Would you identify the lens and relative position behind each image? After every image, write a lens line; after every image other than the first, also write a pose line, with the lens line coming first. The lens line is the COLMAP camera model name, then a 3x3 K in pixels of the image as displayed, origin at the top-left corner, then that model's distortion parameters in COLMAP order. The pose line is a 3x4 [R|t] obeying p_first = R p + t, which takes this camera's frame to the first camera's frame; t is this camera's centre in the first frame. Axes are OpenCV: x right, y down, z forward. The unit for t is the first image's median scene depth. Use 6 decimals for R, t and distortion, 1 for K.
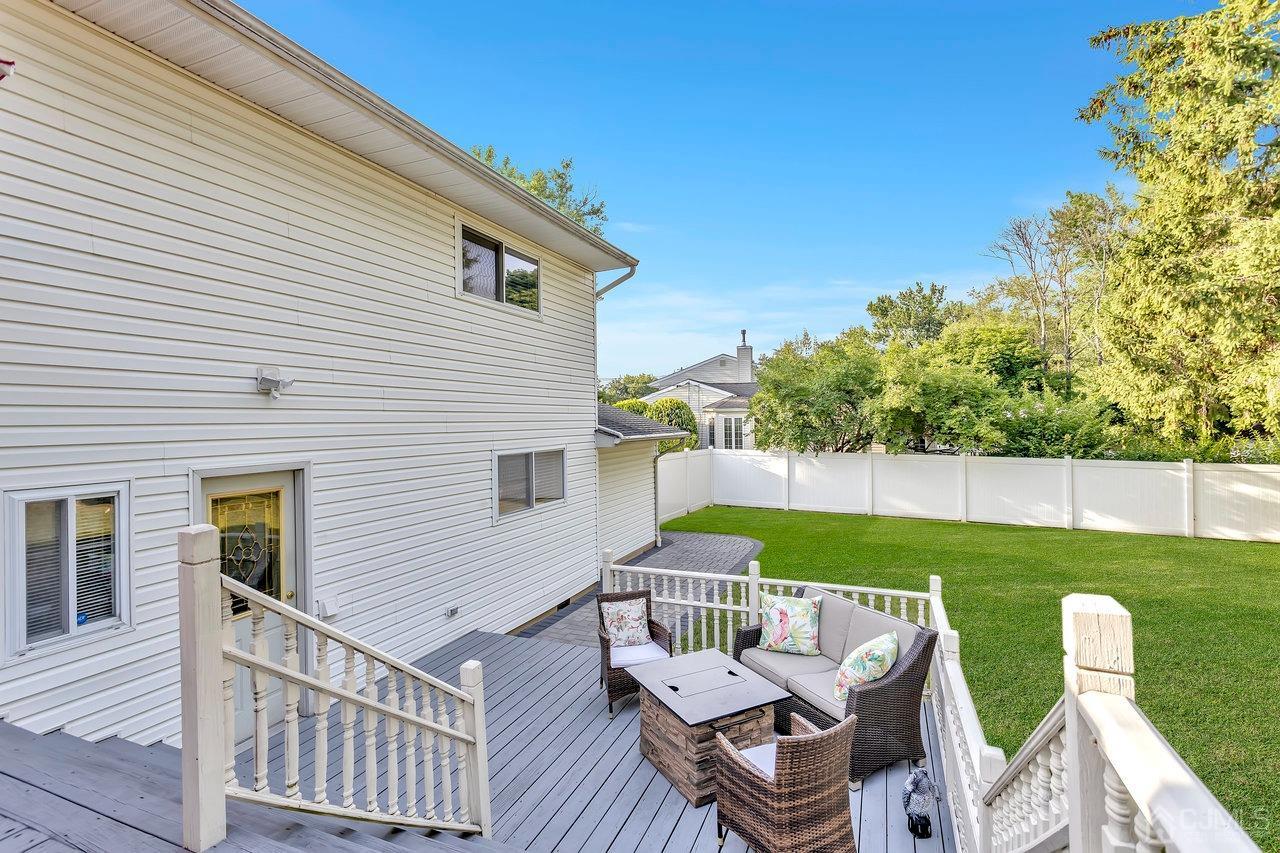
lens RADIAL K [[612.0, 0, 640.0], [0, 612.0, 426.5], [0, 0, 1]] dist [0.002319, 0.000918]
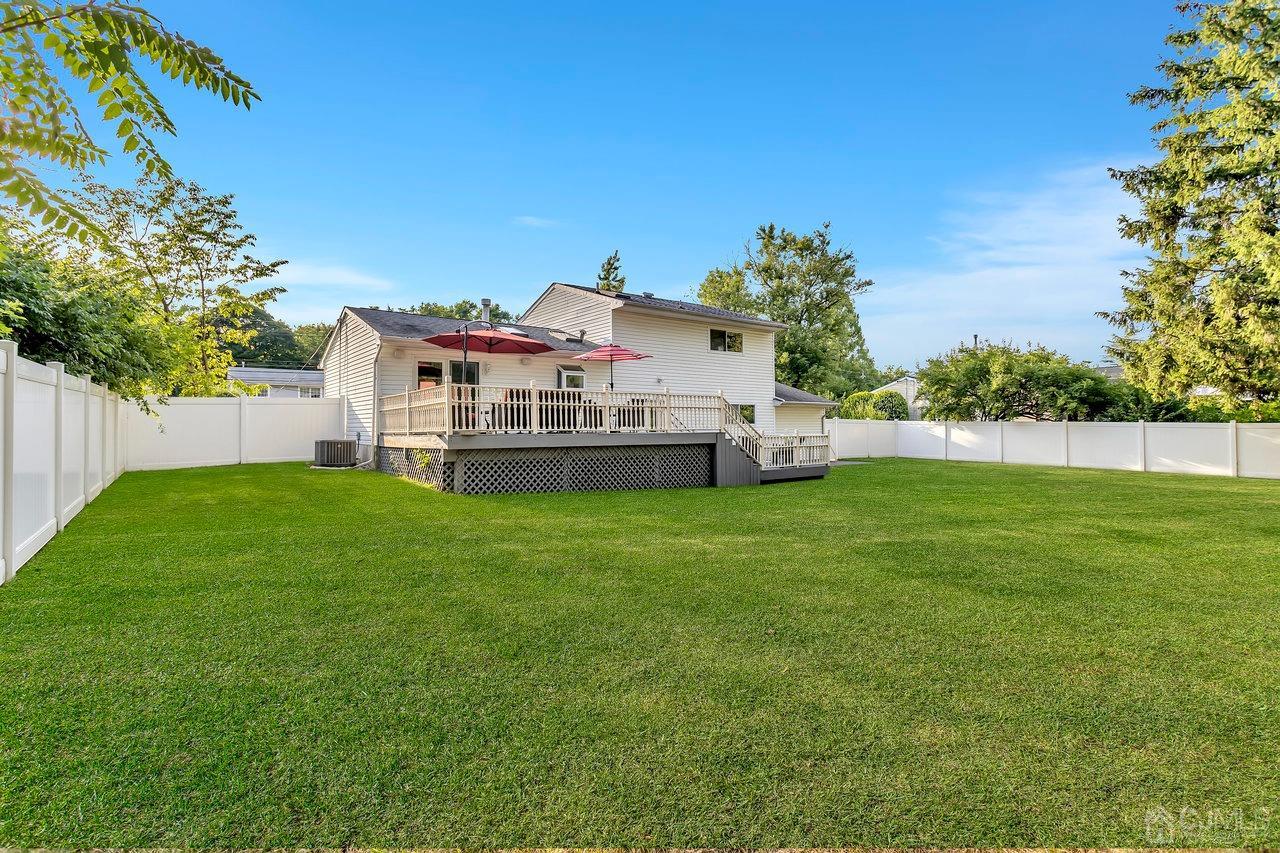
lens RADIAL K [[612.0, 0, 640.0], [0, 612.0, 426.5], [0, 0, 1]] dist [0.002319, 0.000918]
pose [[0.863229, 0.005328, -0.504785, 0.571852], [-0.009499, 0.999939, -0.005690, 0.112480], [0.504723, 0.009707, 0.863227, -1.091513]]
